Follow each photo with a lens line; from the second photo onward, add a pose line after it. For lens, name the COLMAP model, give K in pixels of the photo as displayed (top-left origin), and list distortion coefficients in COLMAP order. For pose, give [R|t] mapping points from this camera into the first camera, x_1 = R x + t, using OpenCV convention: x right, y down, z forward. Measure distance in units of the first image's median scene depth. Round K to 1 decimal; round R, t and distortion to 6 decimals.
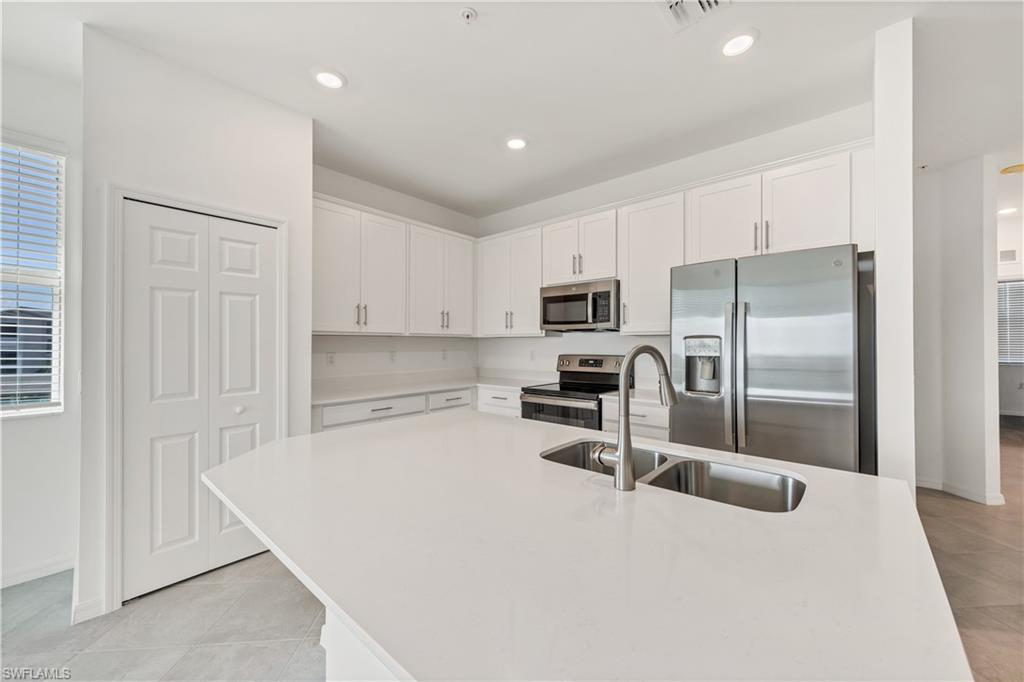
lens RADIAL K [[390.9, 0, 508.8], [0, 390.9, 341.6], [0, 0, 1]] dist [0.005018, -0.000625]
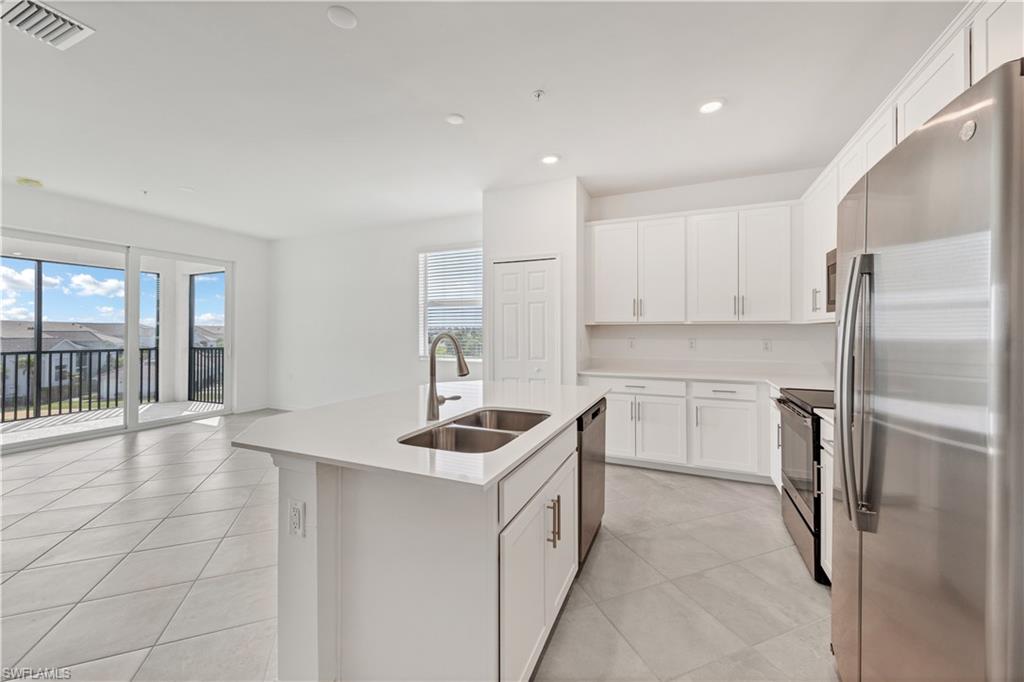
lens RADIAL K [[390.9, 0, 515.5], [0, 390.9, 328.9], [0, 0, 1]] dist [0.005018, -0.000625]
pose [[0.310689, -0.003917, -0.950504, 0.671764], [0.003233, 0.999990, -0.003064, -0.000040], [0.950506, -0.002121, 0.310699, 0.275560]]
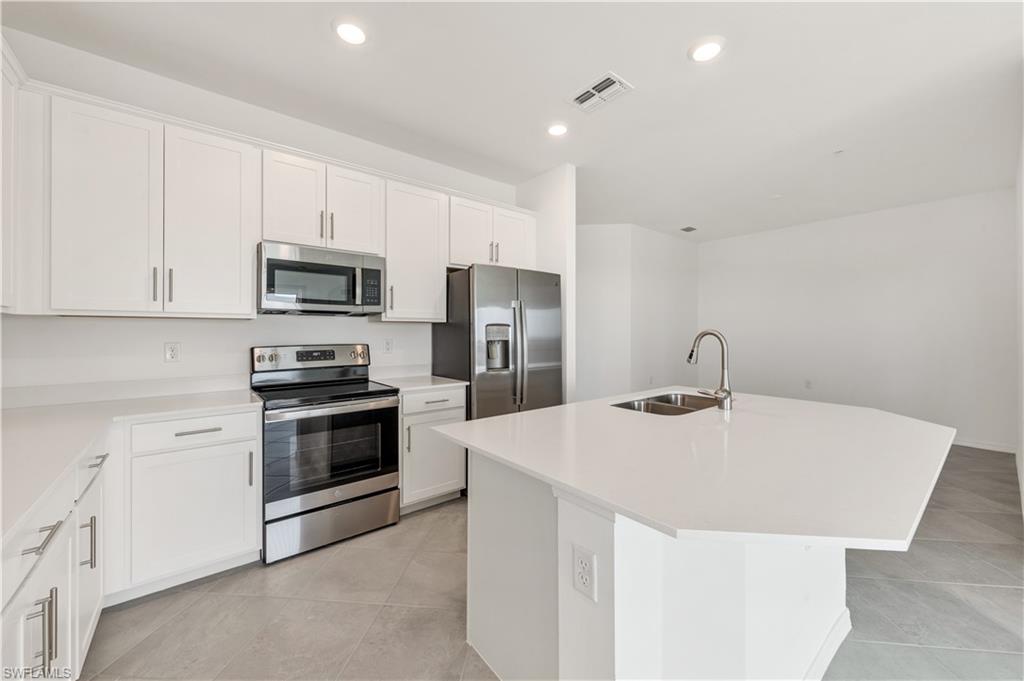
lens RADIAL K [[390.9, 0, 526.1], [0, 390.9, 333.6], [0, 0, 1]] dist [0.005018, -0.000625]
pose [[0.143795, -0.007767, 0.989577, -0.555168], [-0.005560, 0.999947, 0.008656, 0.003483], [-0.989592, -0.006747, 0.143744, 0.549891]]
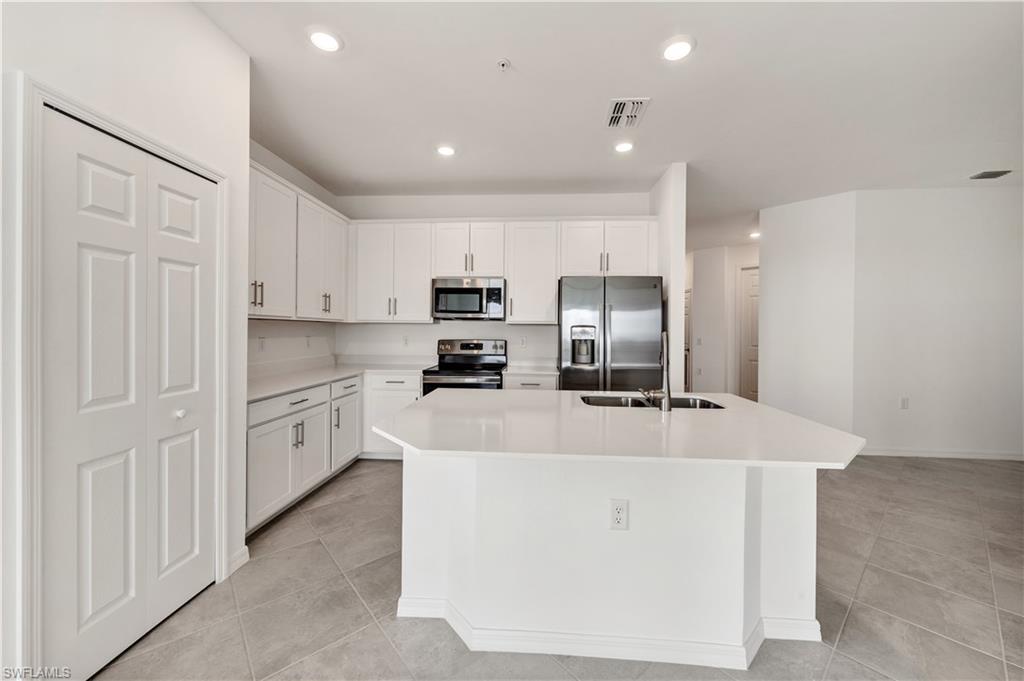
lens RADIAL K [[390.9, 0, 504.7], [0, 390.9, 332.8], [0, 0, 1]] dist [0.005018, -0.000625]
pose [[0.796272, 0.003278, 0.604930, -0.478235], [-0.011303, 0.999891, 0.009460, 0.001036], [-0.604833, -0.014370, 0.796223, 0.004001]]
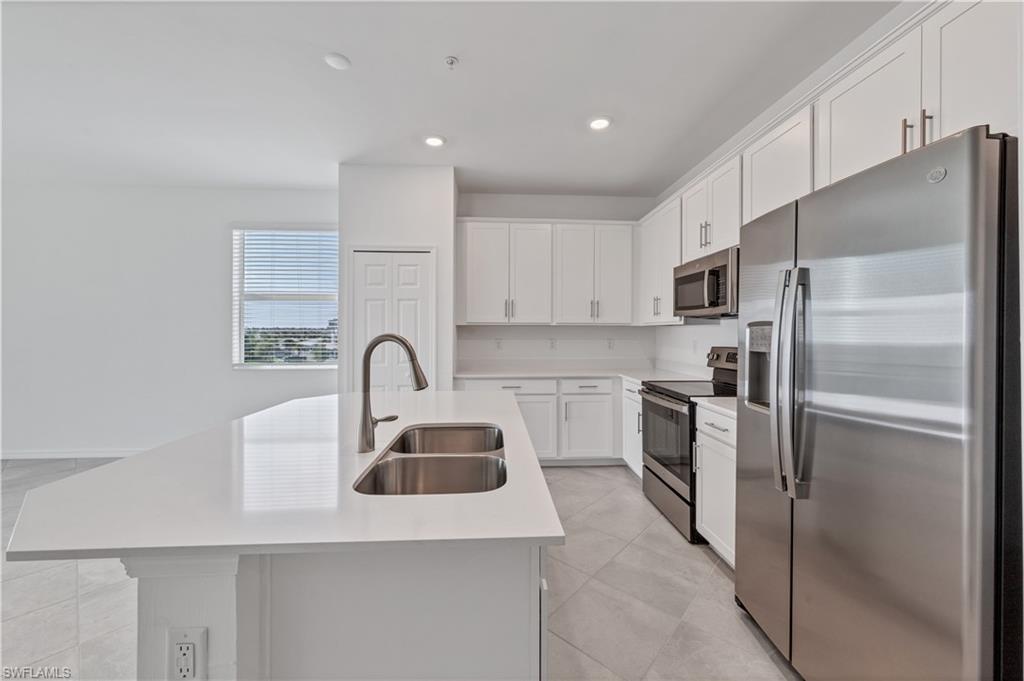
lens RADIAL K [[390.9, 0, 506.8], [0, 390.9, 331.1], [0, 0, 1]] dist [0.005018, -0.000625]
pose [[0.698205, 0.001176, -0.715897, 0.503707], [0.000229, 0.999998, 0.001867, -0.000207], [0.715898, -0.001468, 0.698203, 0.153058]]
